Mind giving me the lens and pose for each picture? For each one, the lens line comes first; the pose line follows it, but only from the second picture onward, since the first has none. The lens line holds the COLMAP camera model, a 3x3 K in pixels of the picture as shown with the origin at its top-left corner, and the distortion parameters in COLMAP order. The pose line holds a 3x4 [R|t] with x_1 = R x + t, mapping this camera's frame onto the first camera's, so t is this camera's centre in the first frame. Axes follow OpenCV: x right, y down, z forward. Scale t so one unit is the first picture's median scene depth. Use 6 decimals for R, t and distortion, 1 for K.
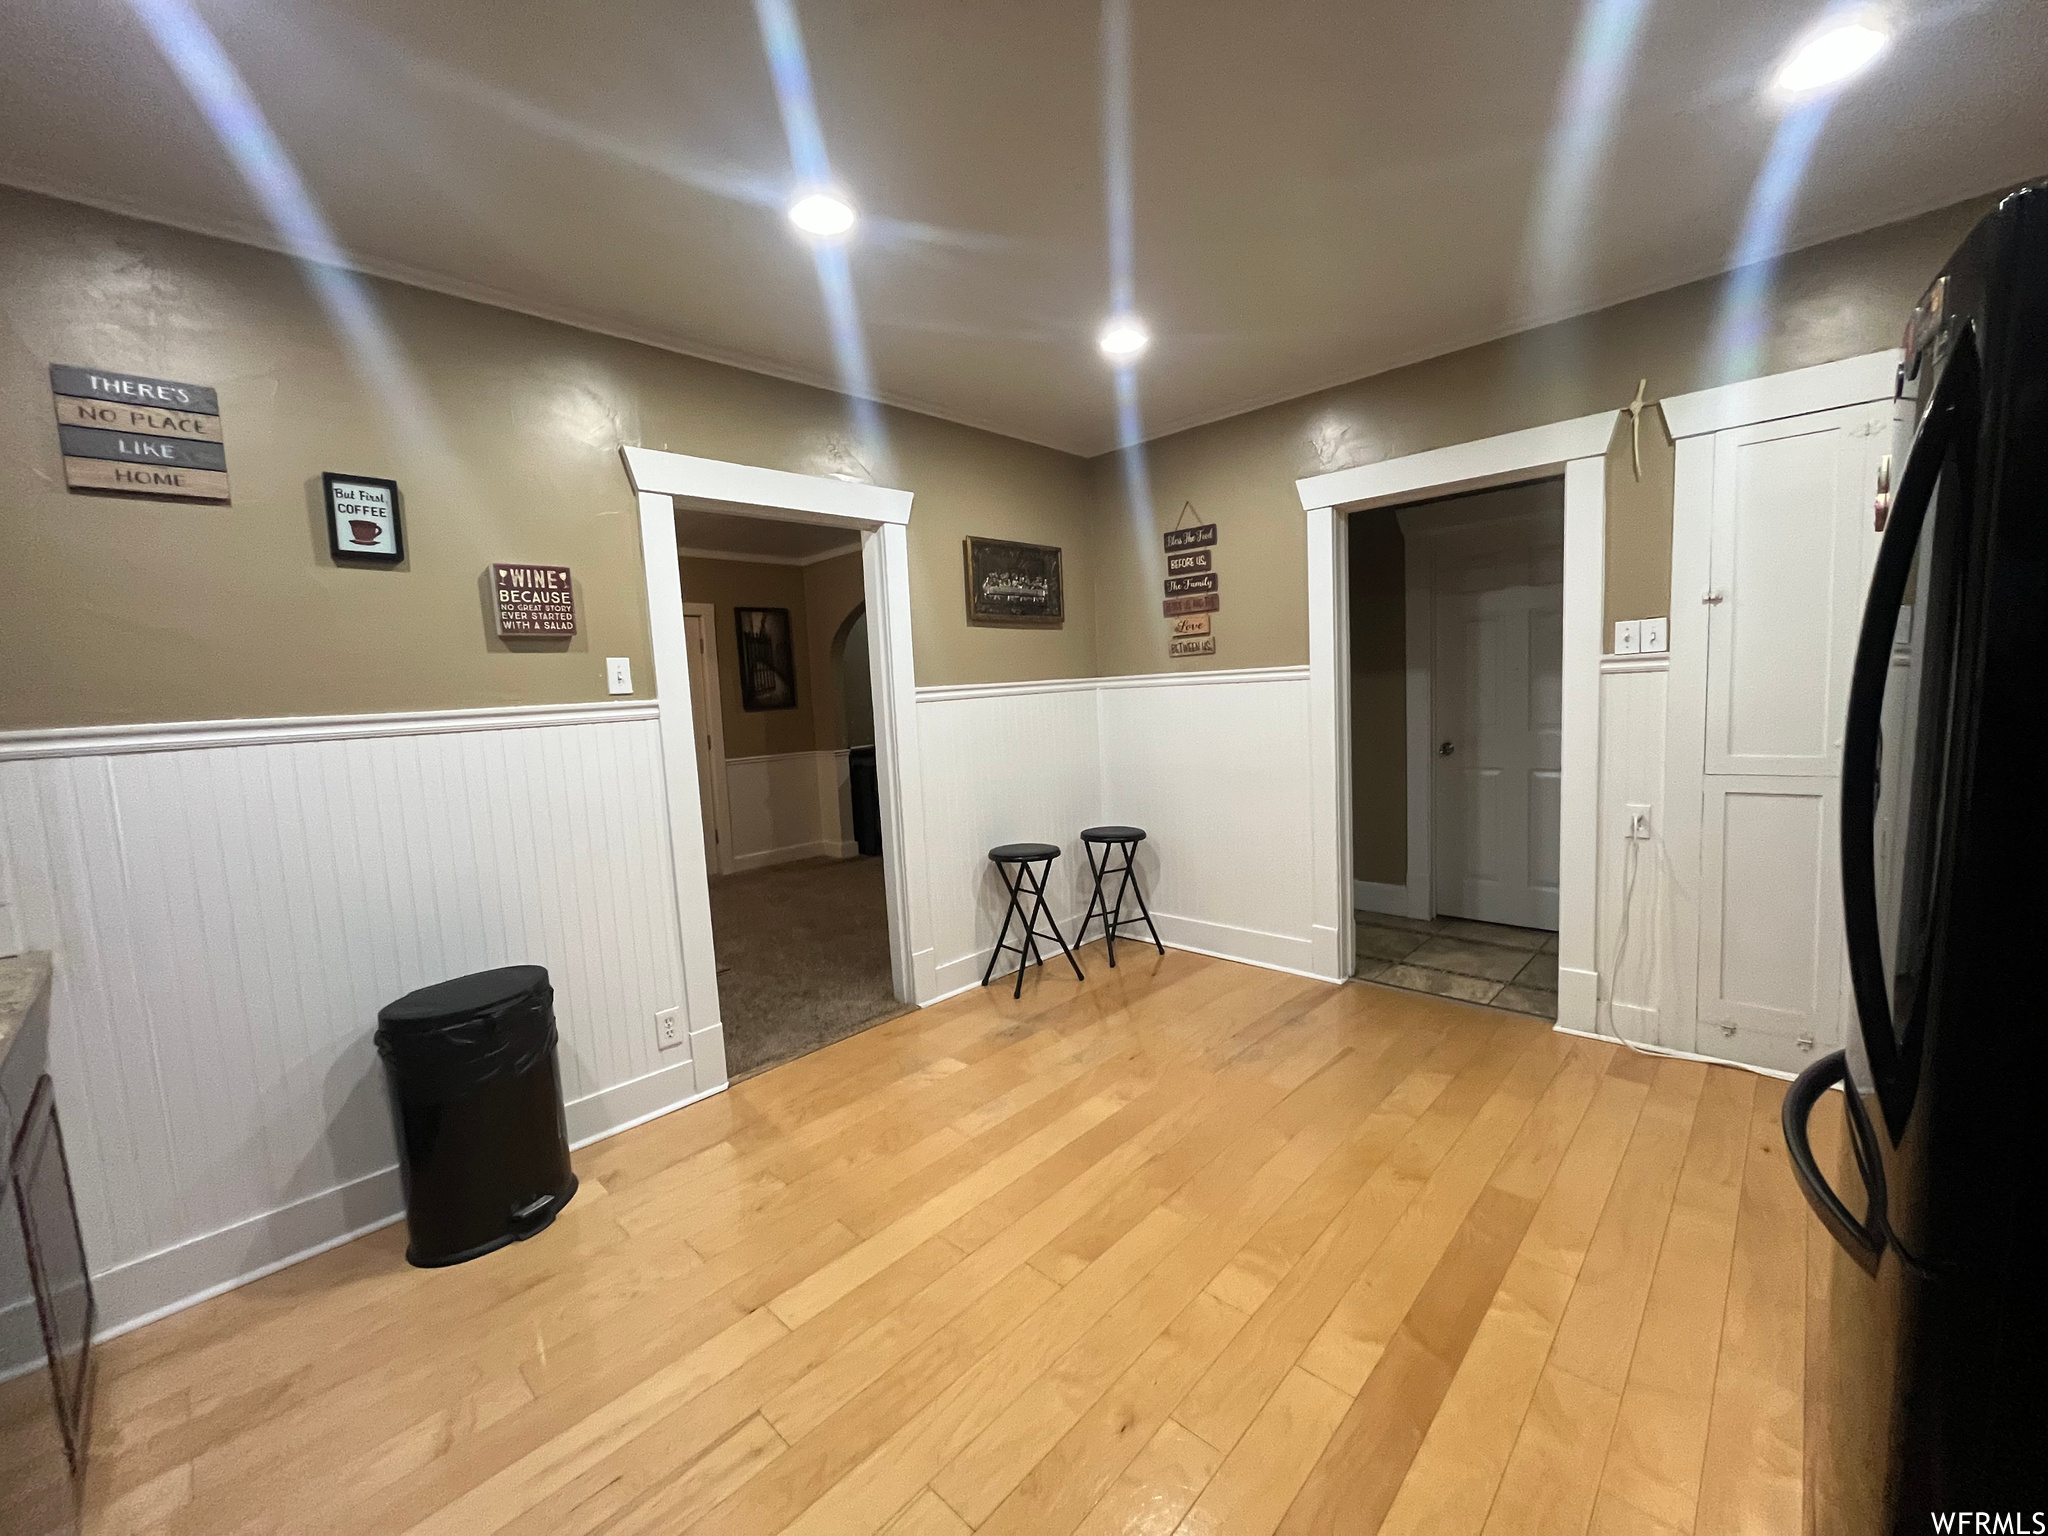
lens RADIAL K [[824.1, 0, 1027.1], [0, 824.1, 767.9], [0, 0, 1]] dist [-0.001302, -0.000827]
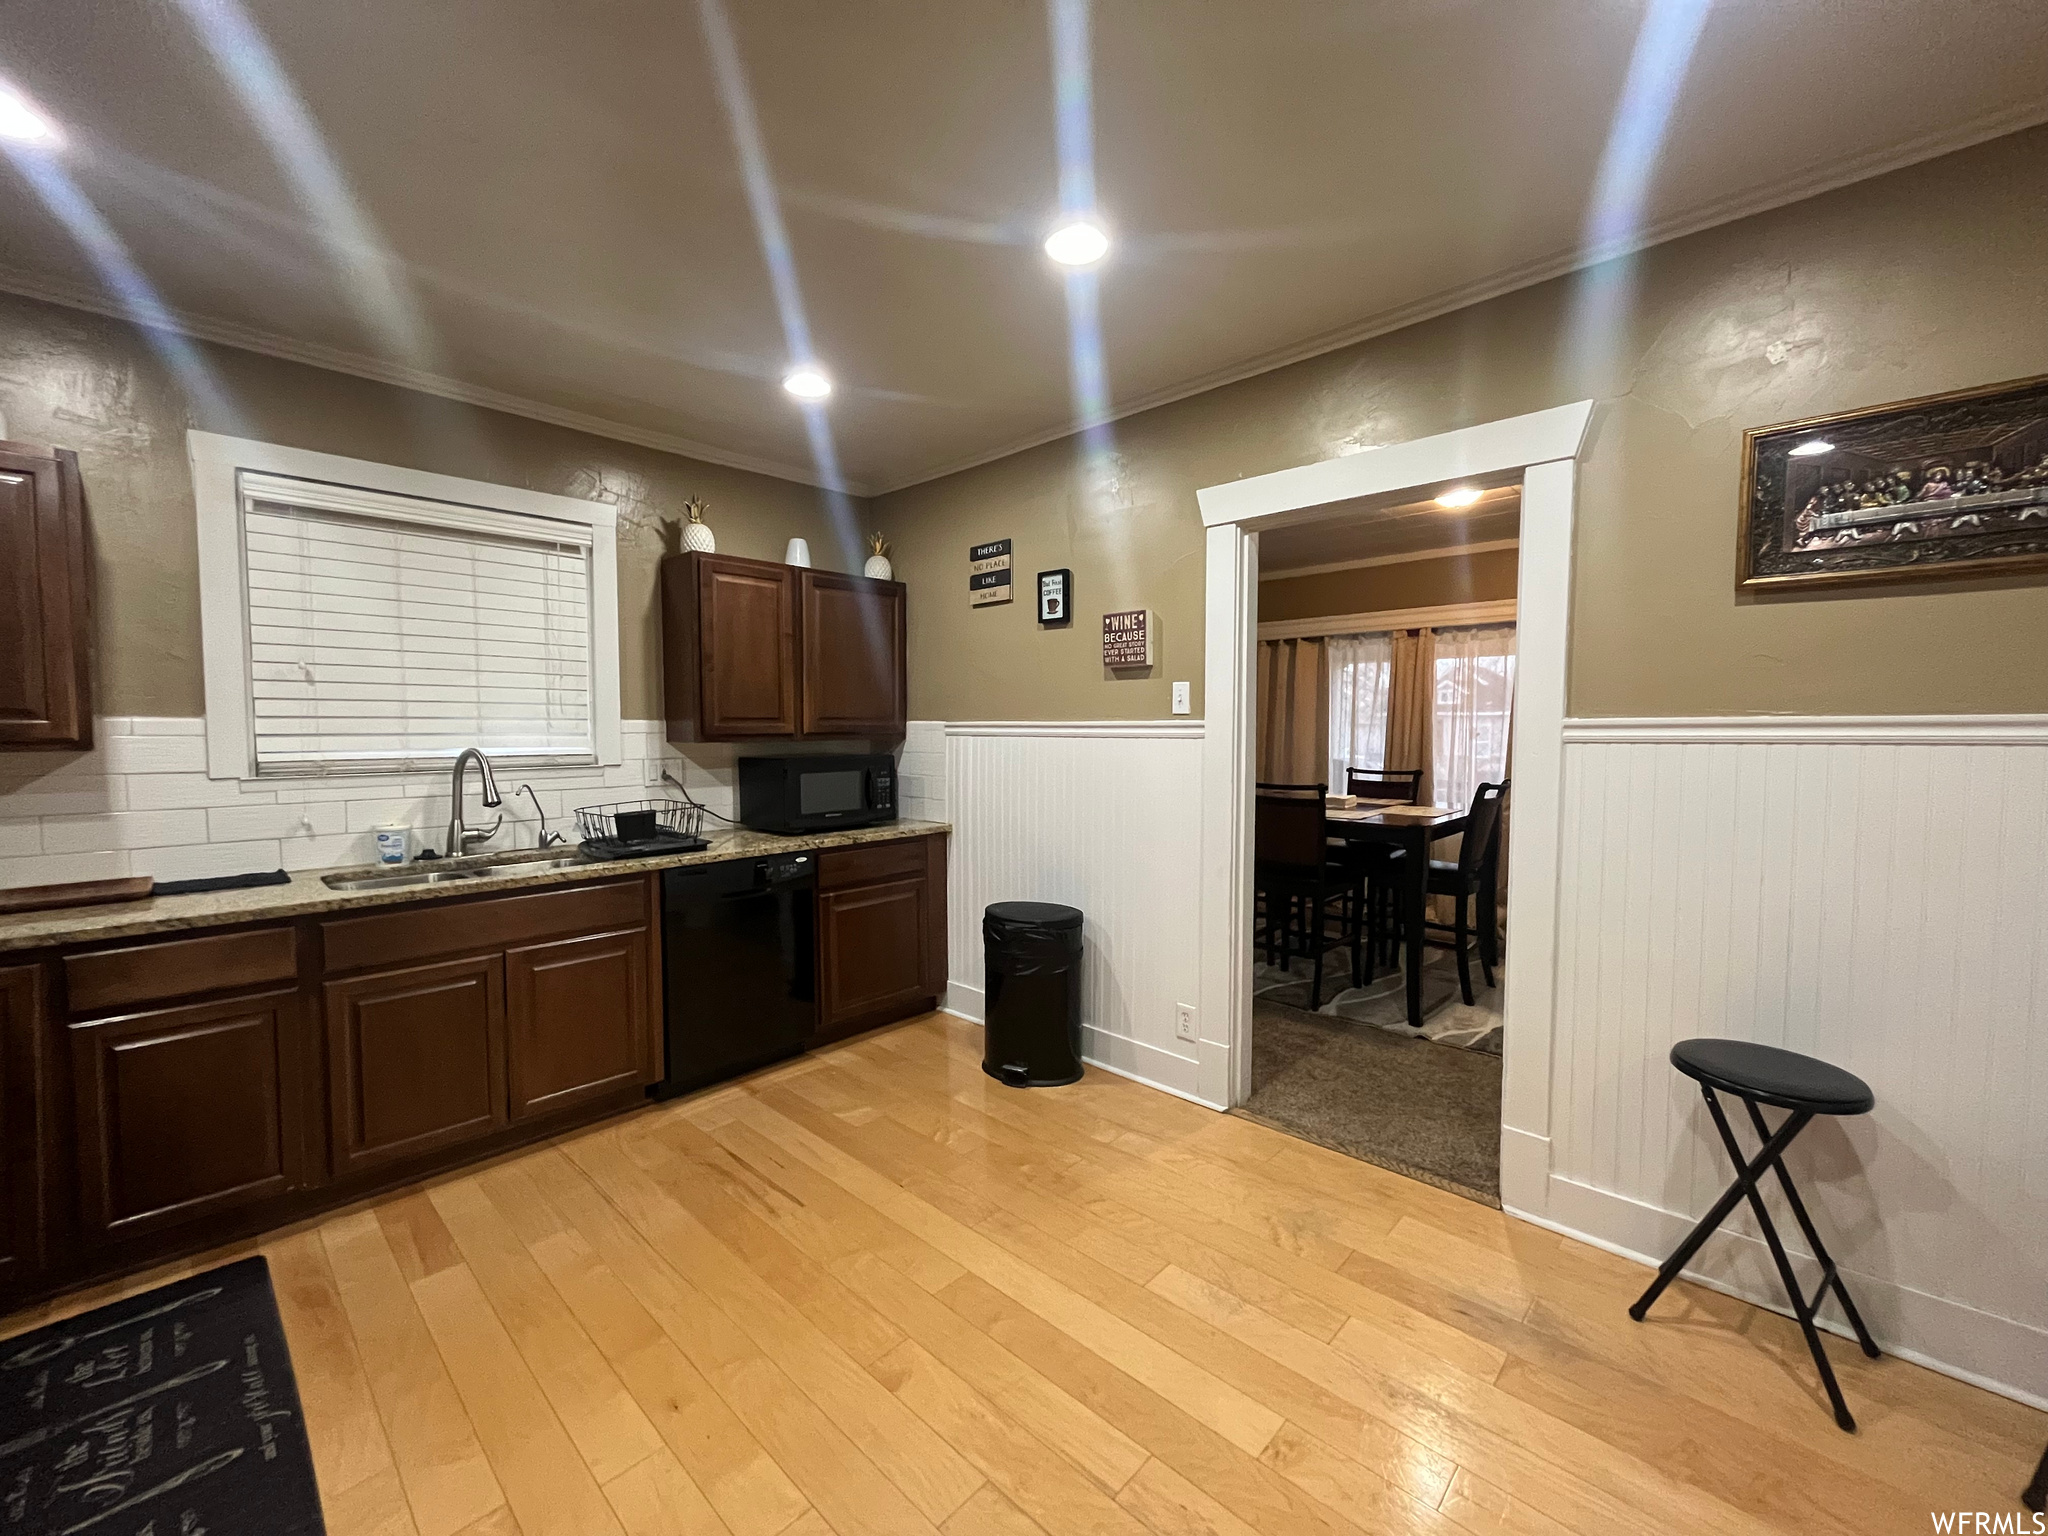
lens RADIAL K [[824.1, 0, 1027.1], [0, 824.1, 767.9], [0, 0, 1]] dist [-0.001302, -0.000827]
pose [[0.005048, 0.104605, -0.994501, 0.695752], [-0.097508, 0.989826, 0.103619, -0.123208], [0.995222, 0.096449, 0.015196, 0.848480]]
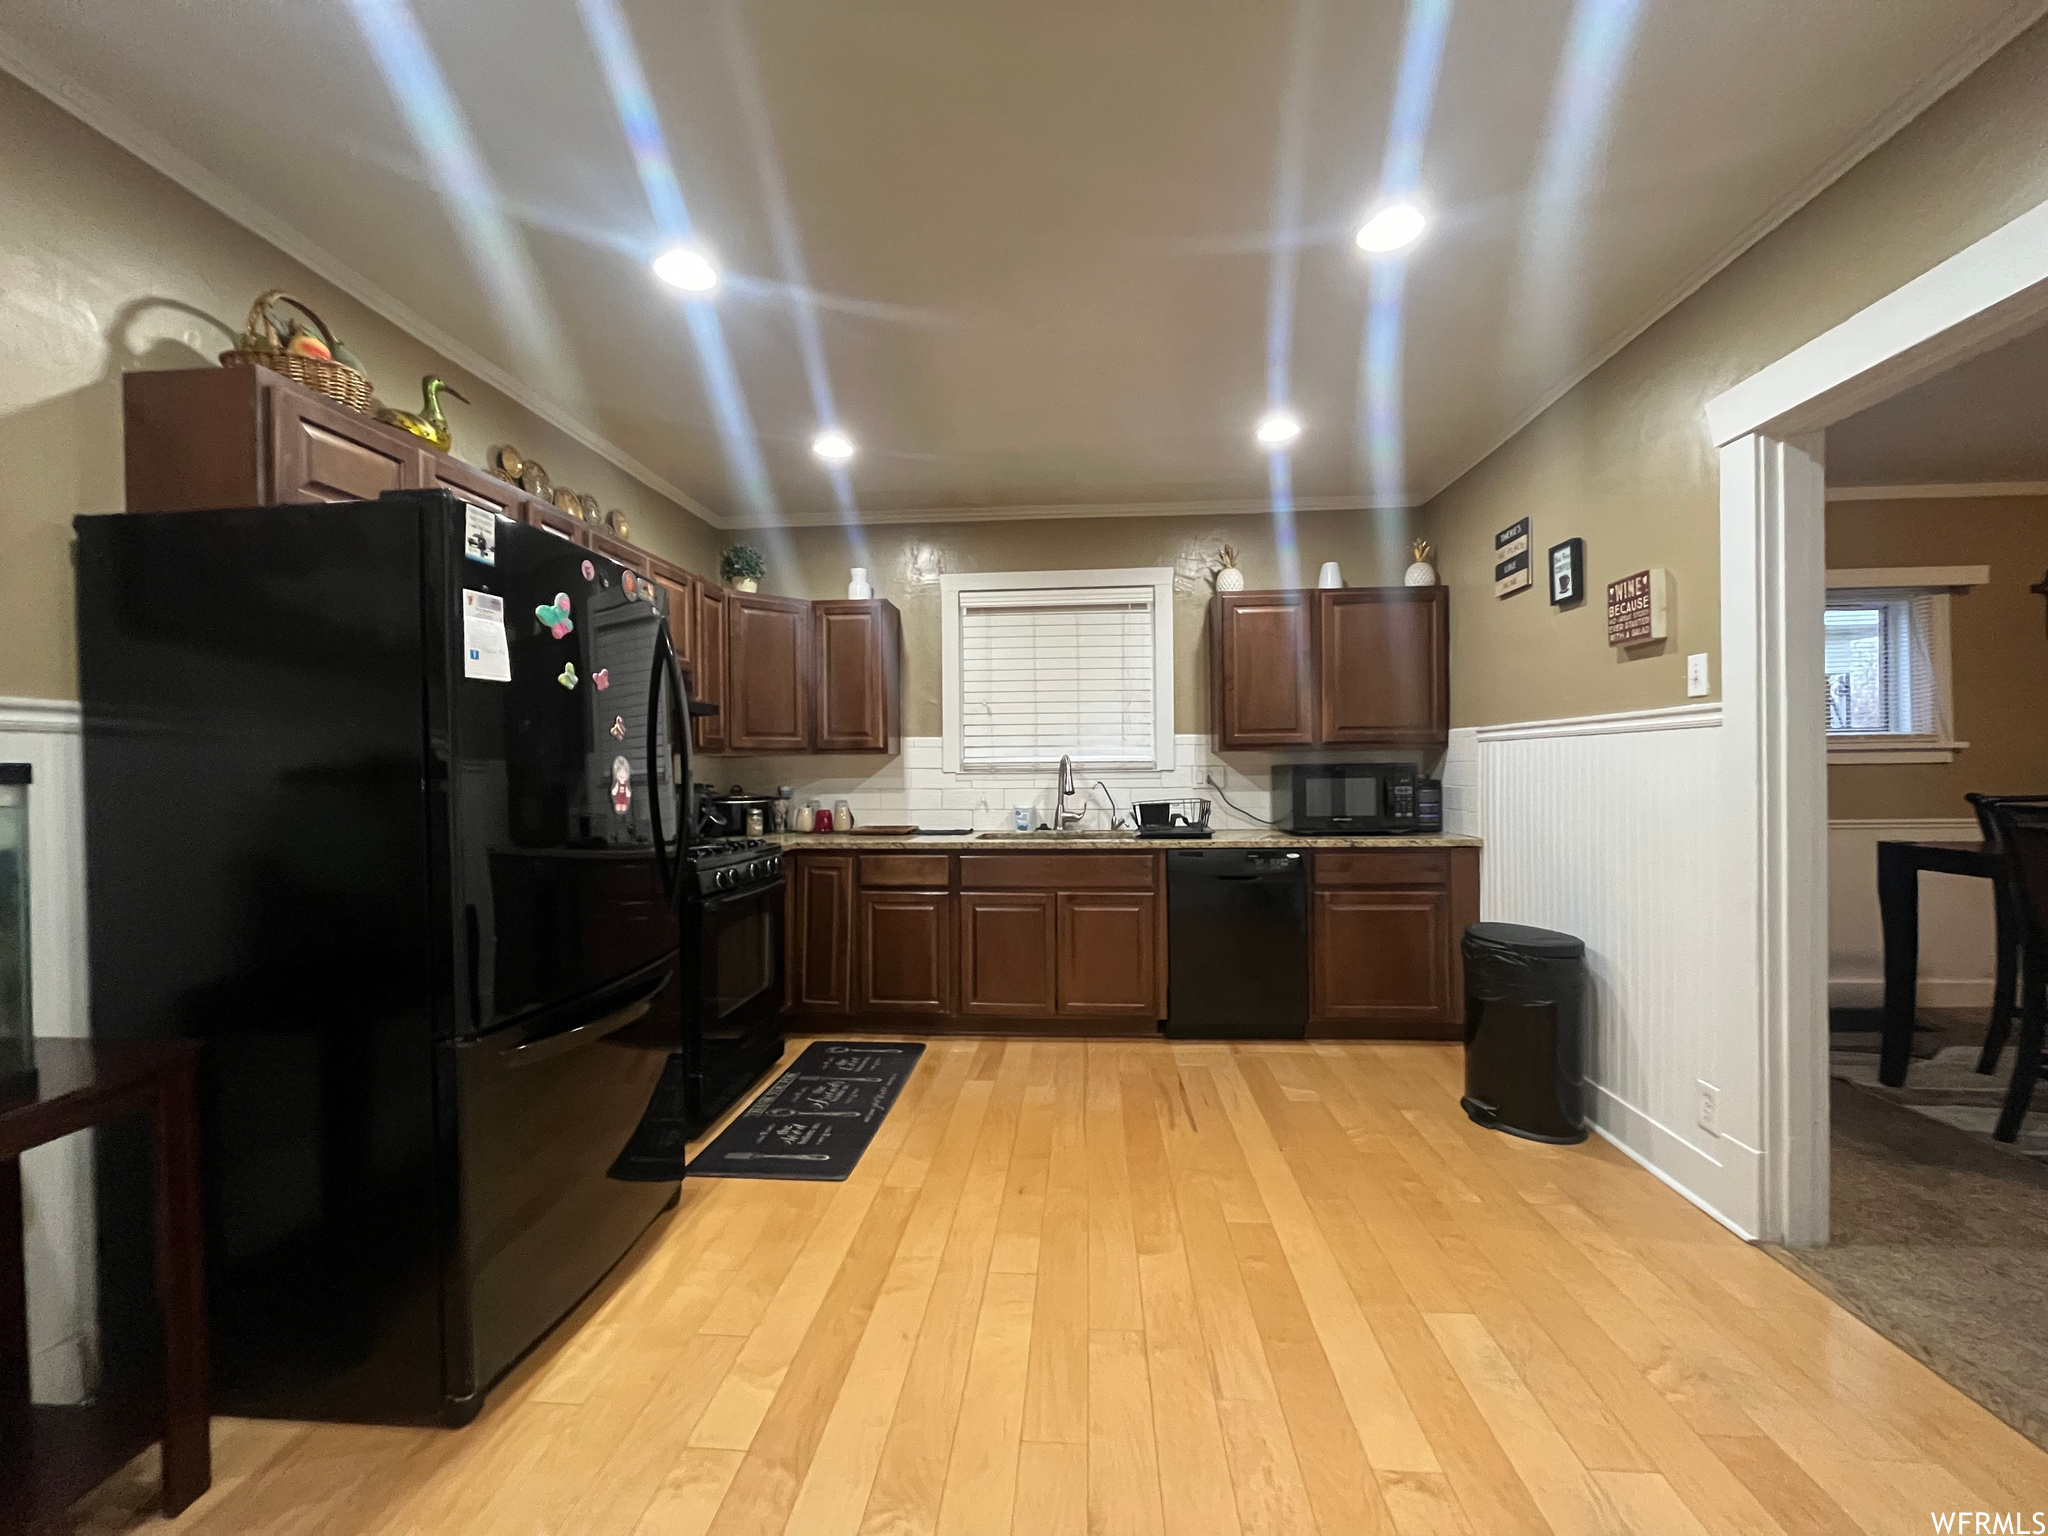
lens RADIAL K [[824.1, 0, 1027.1], [0, 824.1, 767.9], [0, 0, 1]] dist [-0.001302, -0.000827]
pose [[-0.771901, 0.060944, -0.632815, 0.656863], [-0.011459, 0.993899, 0.109697, -0.110580], [0.635640, 0.091926, -0.766493, 1.329753]]
